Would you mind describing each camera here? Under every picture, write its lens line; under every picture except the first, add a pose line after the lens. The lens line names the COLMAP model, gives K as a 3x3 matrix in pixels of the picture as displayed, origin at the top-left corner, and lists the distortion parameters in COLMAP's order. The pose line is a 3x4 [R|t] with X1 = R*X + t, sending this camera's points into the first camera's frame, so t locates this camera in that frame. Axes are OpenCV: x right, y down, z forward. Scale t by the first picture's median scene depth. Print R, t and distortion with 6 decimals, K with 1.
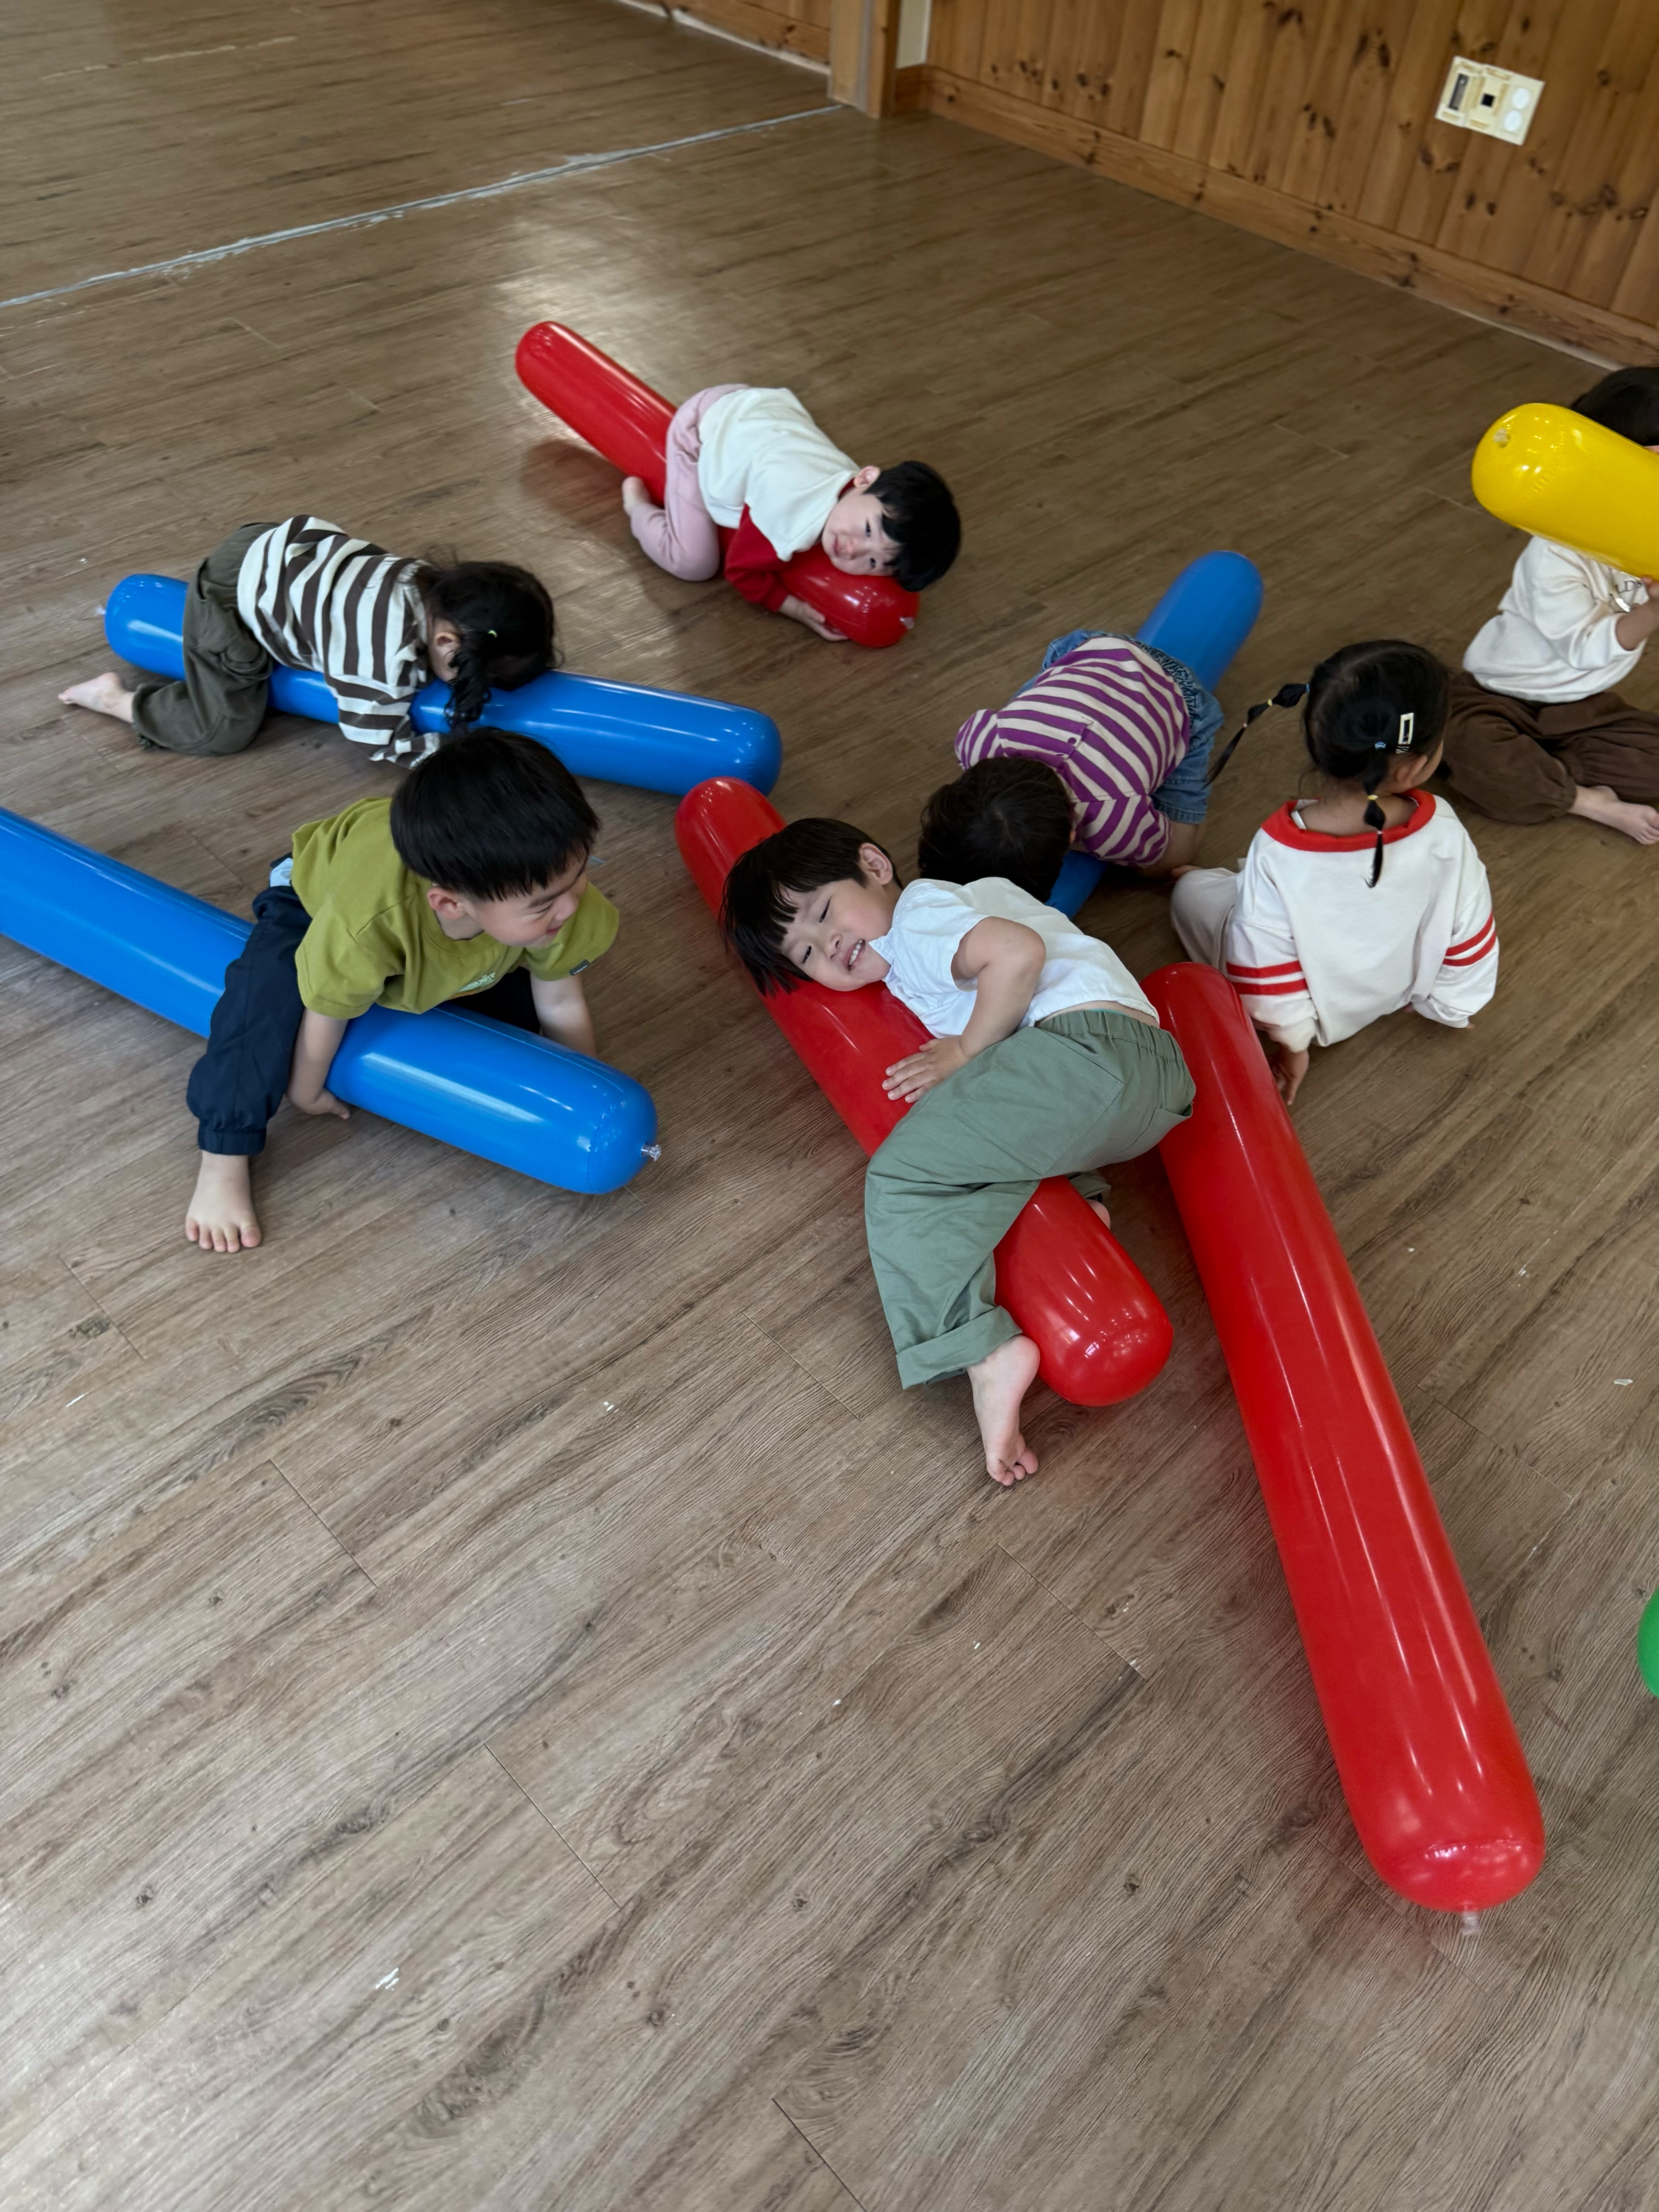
lens RADIAL K [[1593.0, 0, 829.5], [0, 1593.0, 1106.0], [0, 0, 1]] dist [-0.001477, 0.001513]
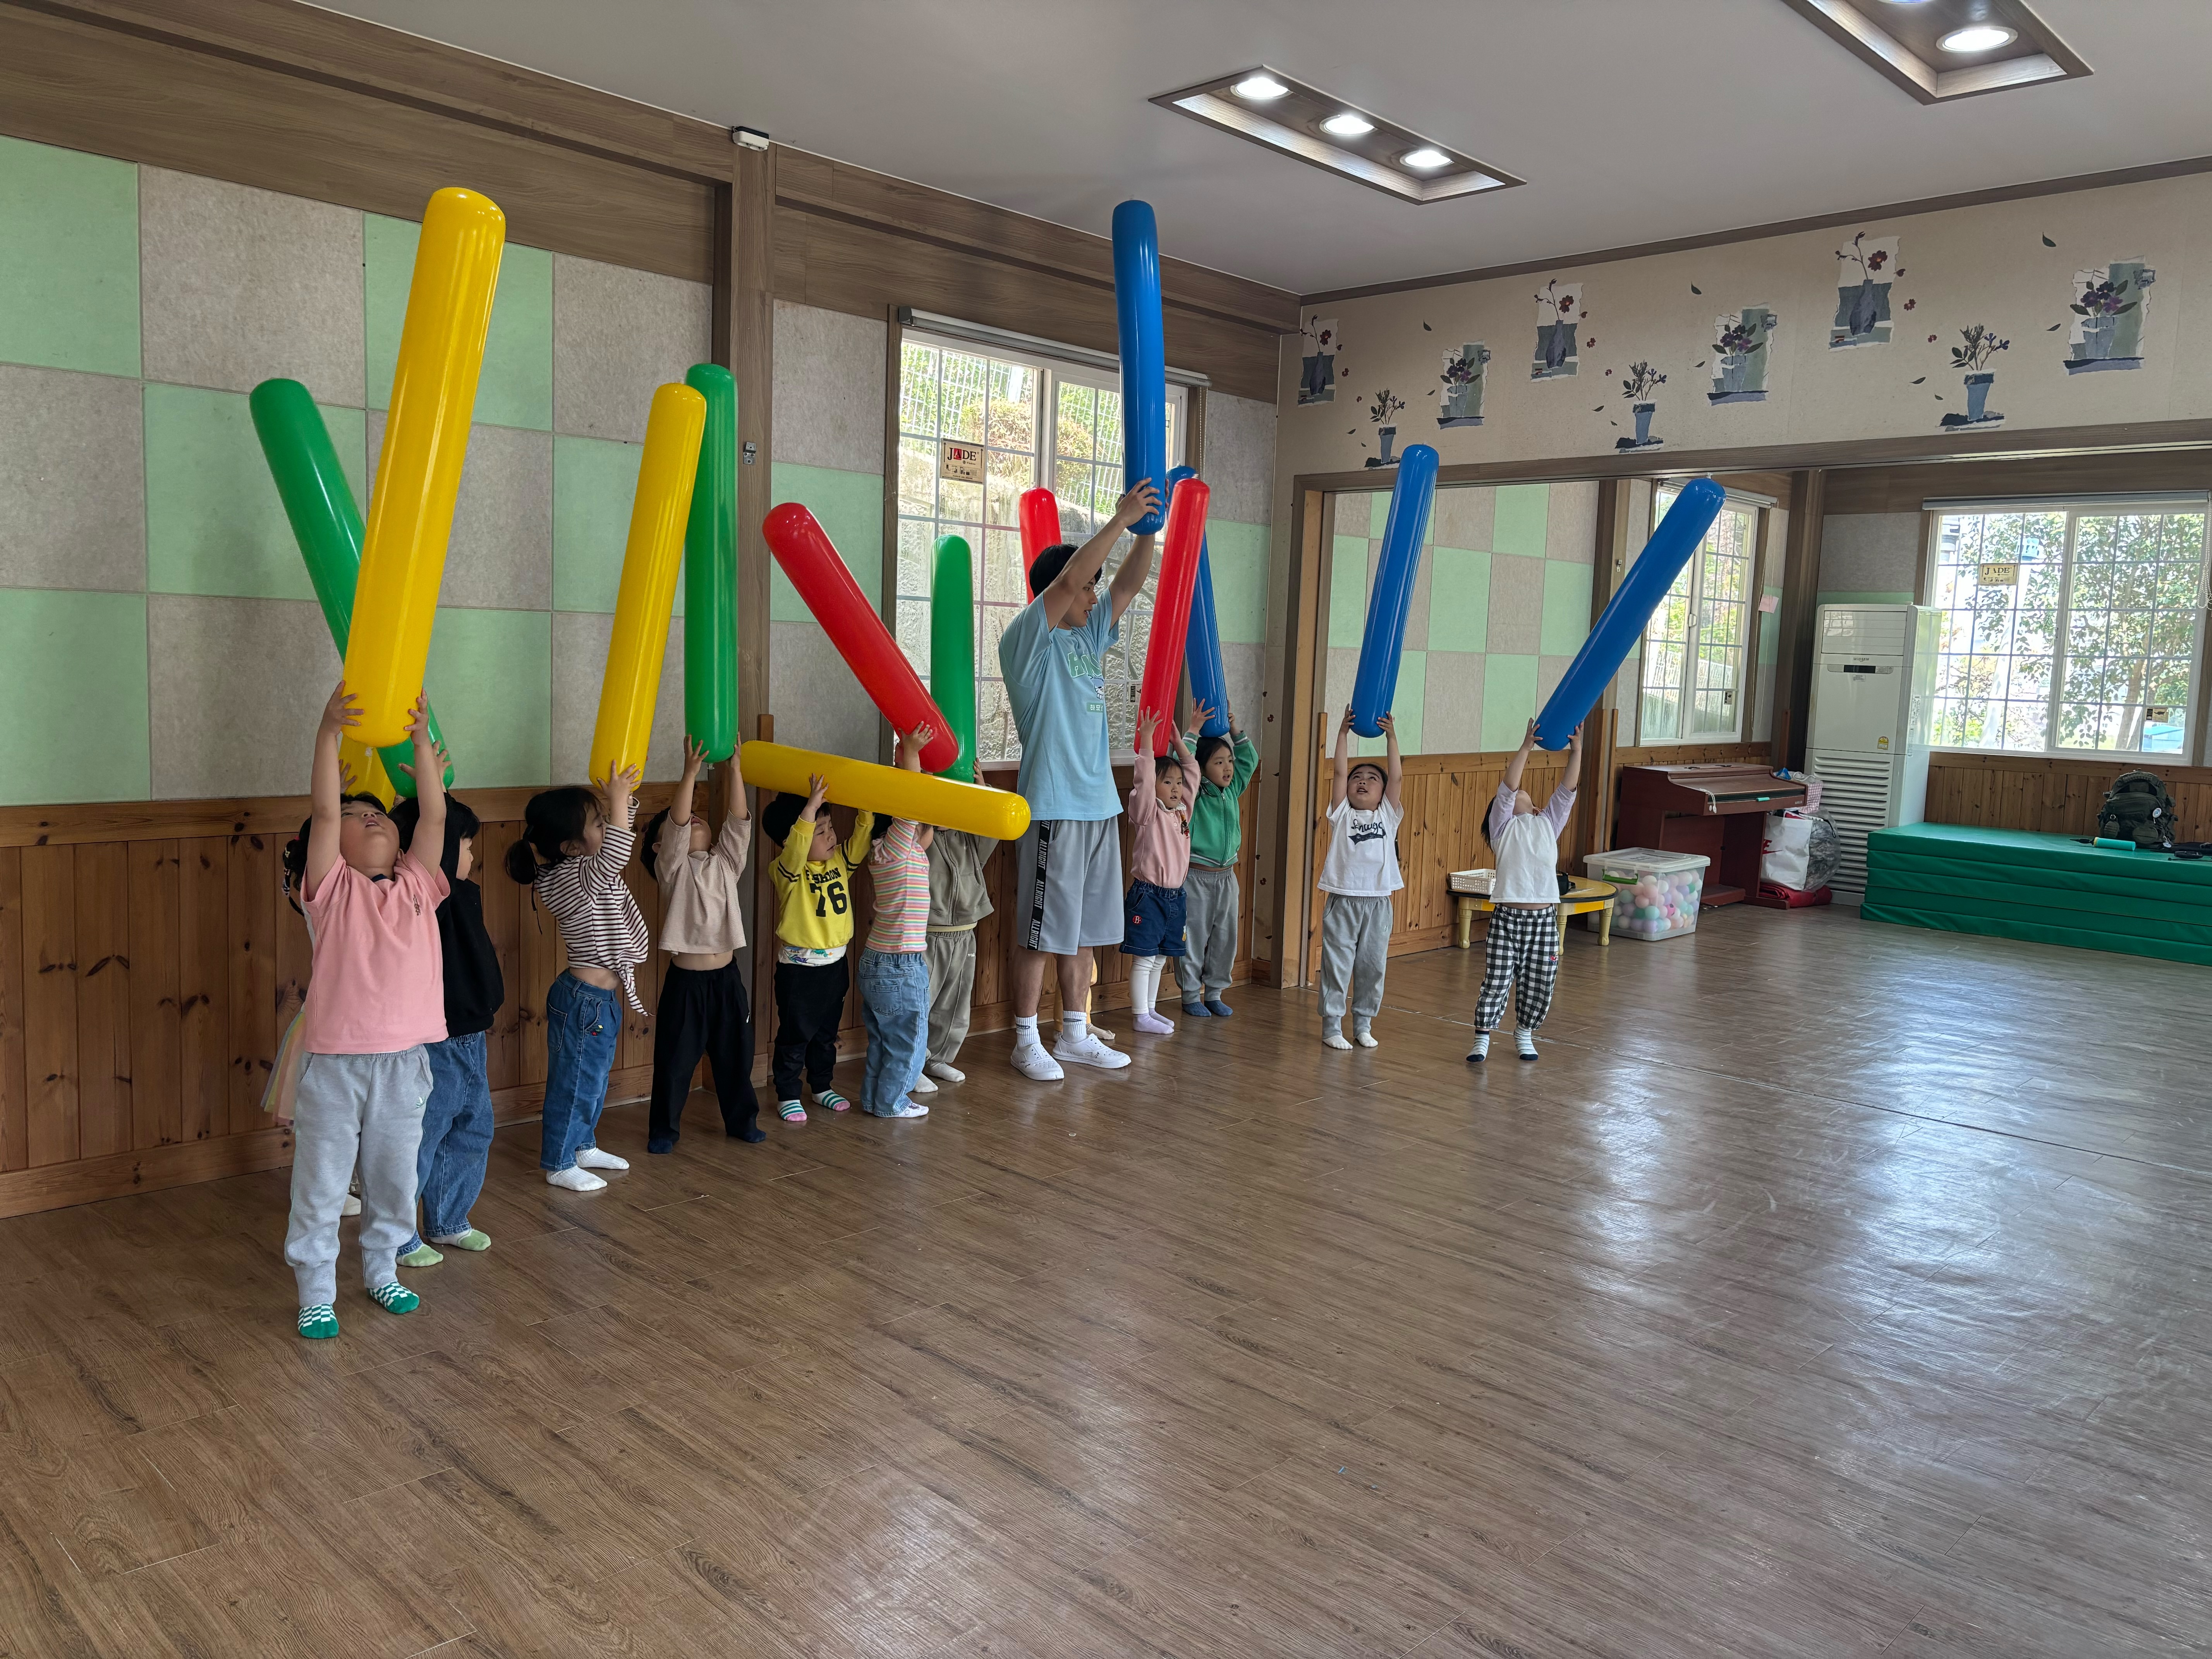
lens RADIAL K [[1691.4, 0, 1106.0], [0, 1691.4, 829.5], [0, 0, 1]] dist [0.004468, -0.008359]
pose [[-0.015465, -0.170468, 0.985242, -0.924295], [0.710192, 0.691744, 0.130834, -0.547779], [-0.703839, 0.701734, 0.110367, 0.420454]]
